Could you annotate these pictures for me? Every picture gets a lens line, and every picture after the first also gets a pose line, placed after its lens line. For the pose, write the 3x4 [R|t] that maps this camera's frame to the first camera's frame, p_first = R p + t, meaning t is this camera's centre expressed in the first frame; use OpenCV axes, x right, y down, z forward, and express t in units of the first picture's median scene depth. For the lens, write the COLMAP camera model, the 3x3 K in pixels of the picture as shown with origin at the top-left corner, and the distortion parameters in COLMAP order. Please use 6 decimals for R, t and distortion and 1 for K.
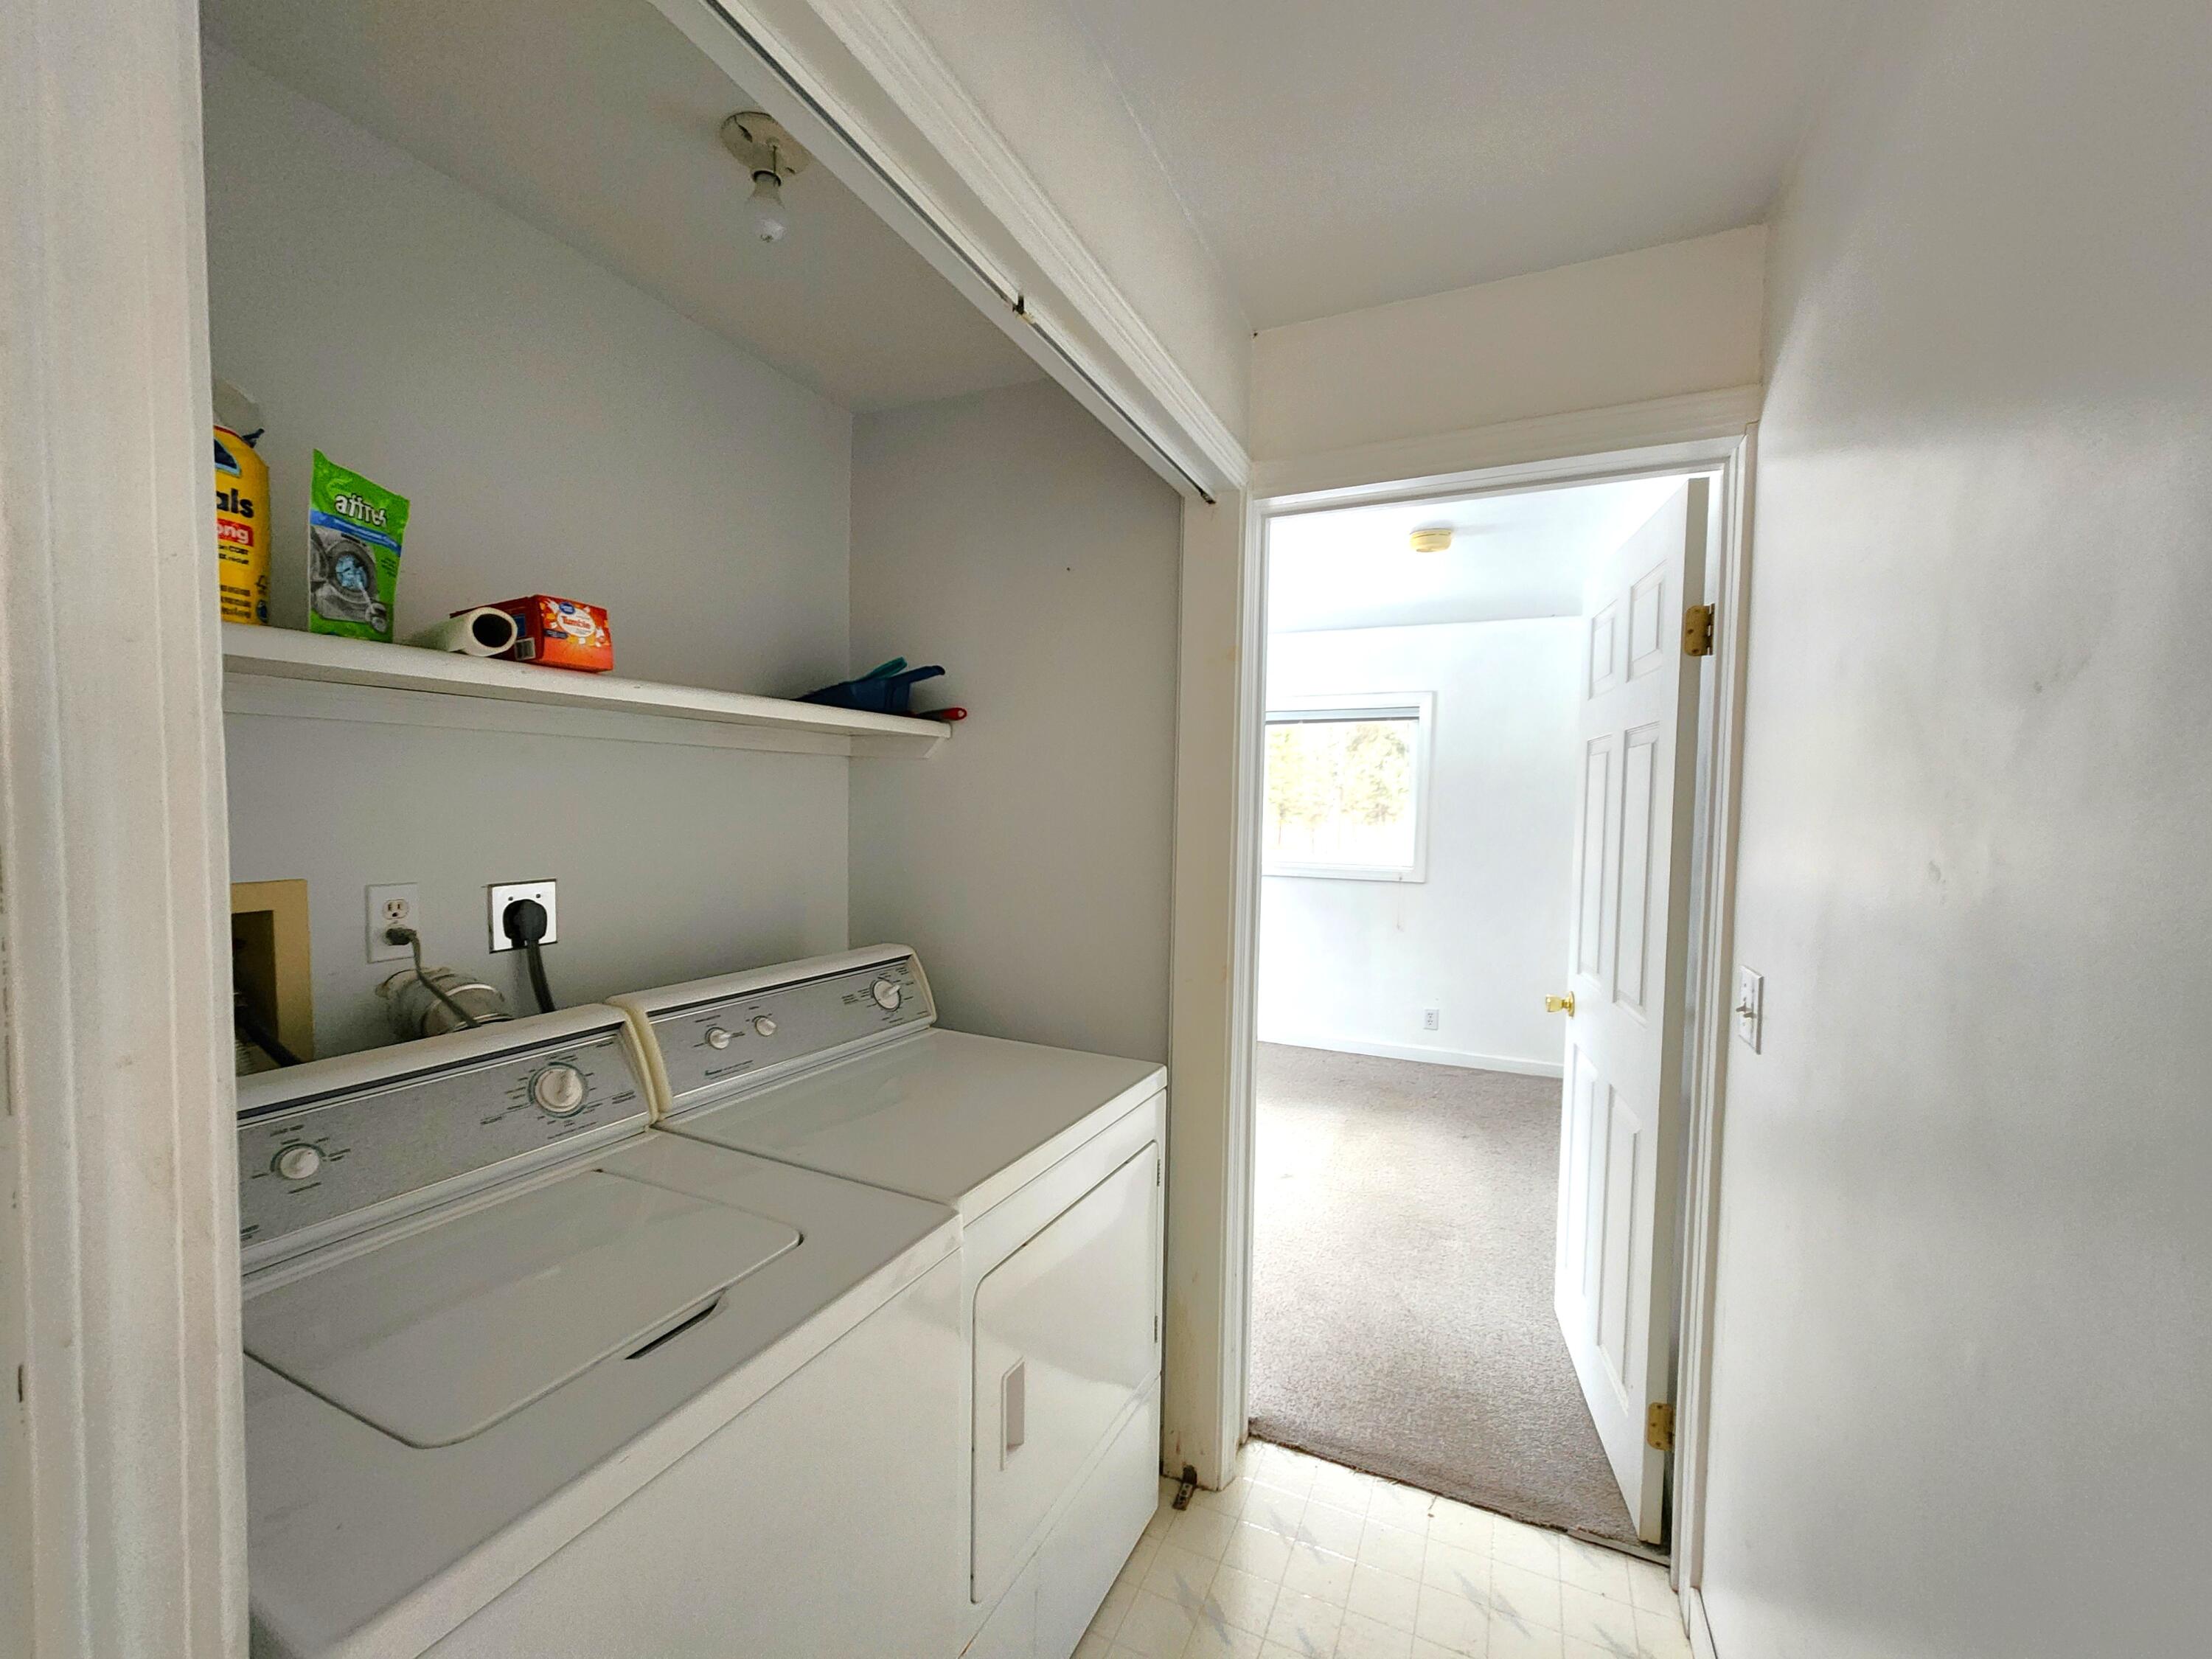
lens RADIAL K [[910.9, 0, 1107.7], [0, 910.9, 830.1], [0, 0, 1]] dist [-0.002922, 0.000088]
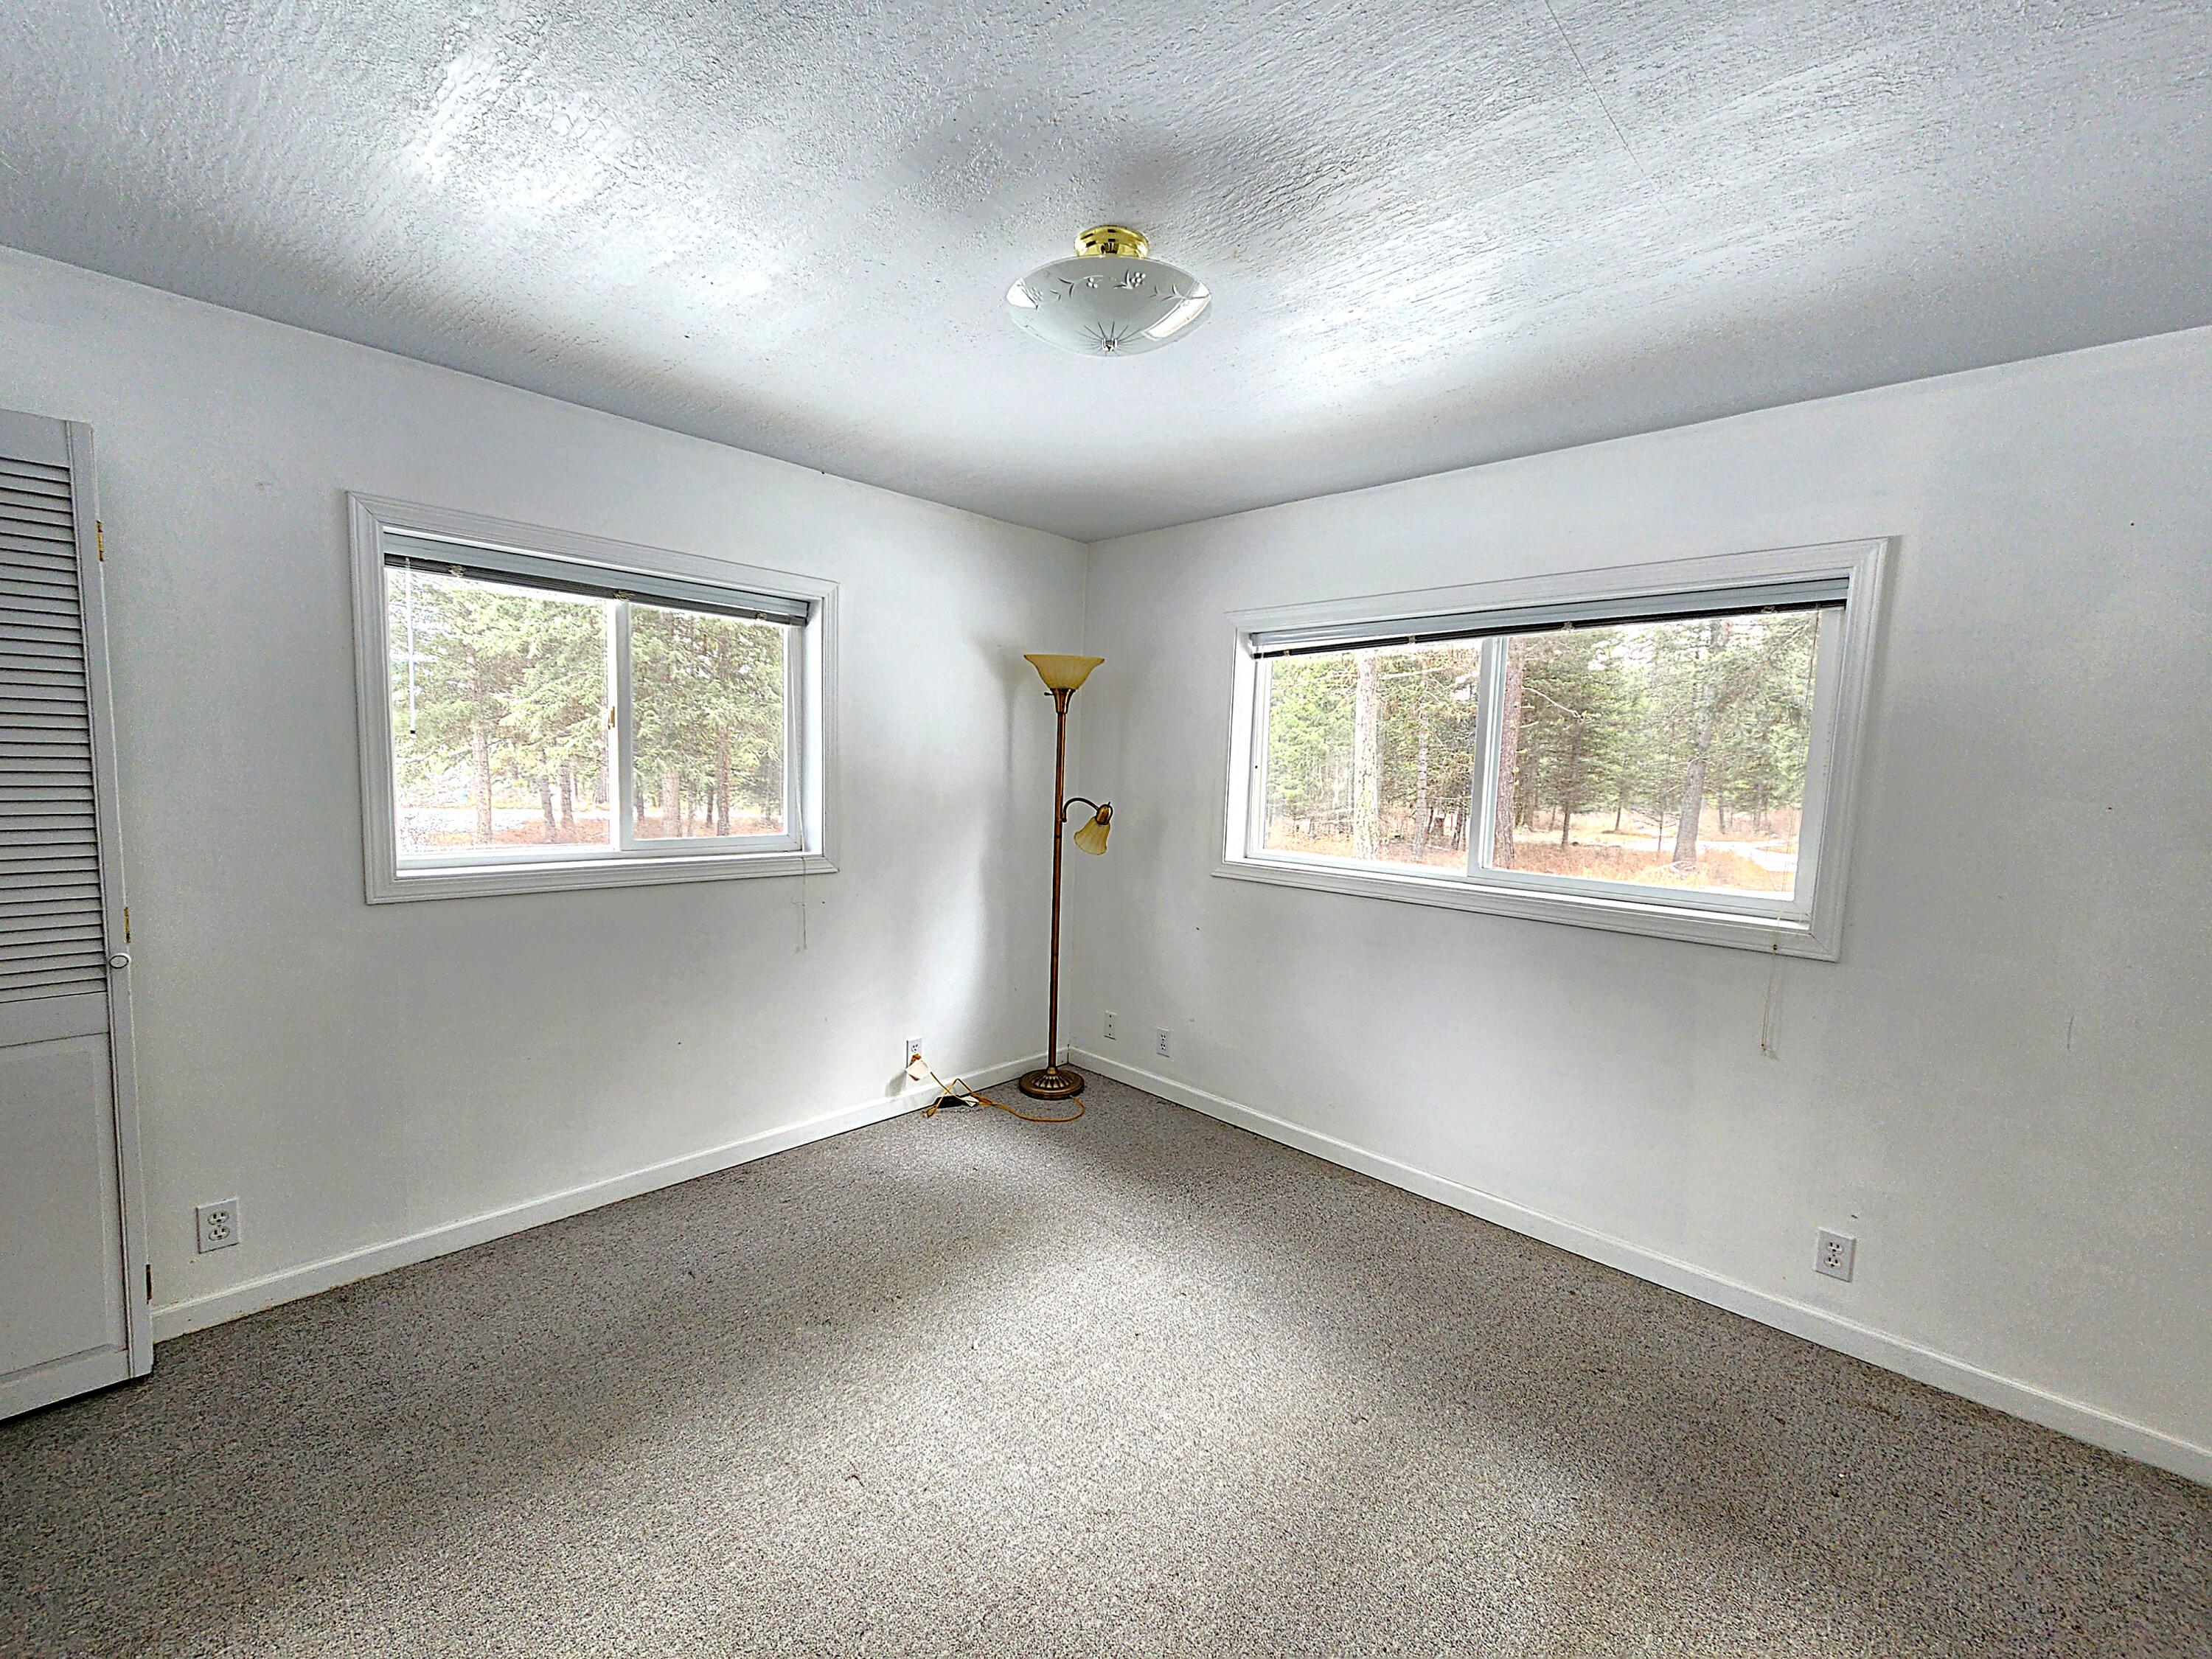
lens RADIAL K [[910.9, 0, 1098.2], [0, 910.9, 852.0], [0, 0, 1]] dist [-0.002922, 0.000088]
pose [[0.943056, 0.038785, -0.330365, 0.143962], [-0.021337, 0.998187, 0.056282, -0.014801], [0.331949, -0.046028, 0.942174, 0.442441]]
